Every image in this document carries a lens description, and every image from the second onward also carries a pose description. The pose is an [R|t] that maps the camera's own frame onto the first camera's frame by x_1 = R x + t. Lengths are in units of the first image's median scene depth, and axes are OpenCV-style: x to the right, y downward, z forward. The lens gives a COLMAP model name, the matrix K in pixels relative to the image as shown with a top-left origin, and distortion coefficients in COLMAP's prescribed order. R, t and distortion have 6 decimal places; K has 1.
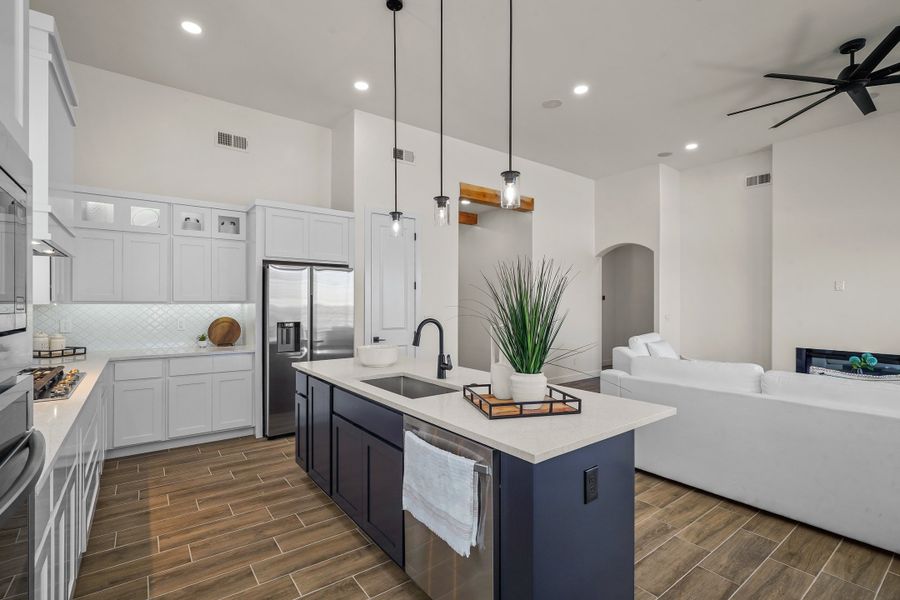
lens RADIAL K [[411.9, 0, 448.7], [0, 411.9, 303.1], [0, 0, 1]] dist [-0.008530, 0.000059]
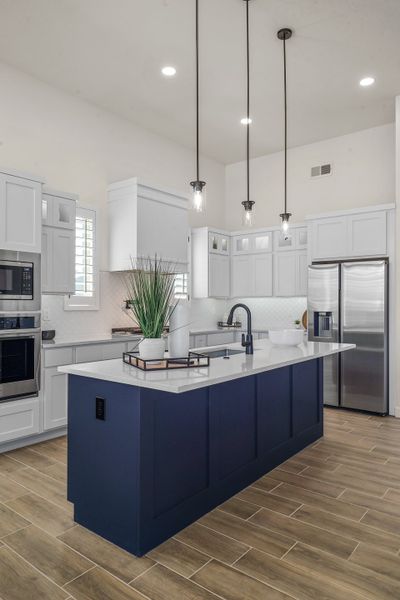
lens RADIAL K [[407.4, 0, 203.5], [0, 407.4, 301.3], [0, 0, 1]] dist [0.002546, 0.001153]
pose [[0.255096, -0.005093, -0.966902, 0.727902], [0.000224, 0.999986, -0.005208, 0.024294], [0.966916, 0.001112, 0.255093, 0.383574]]
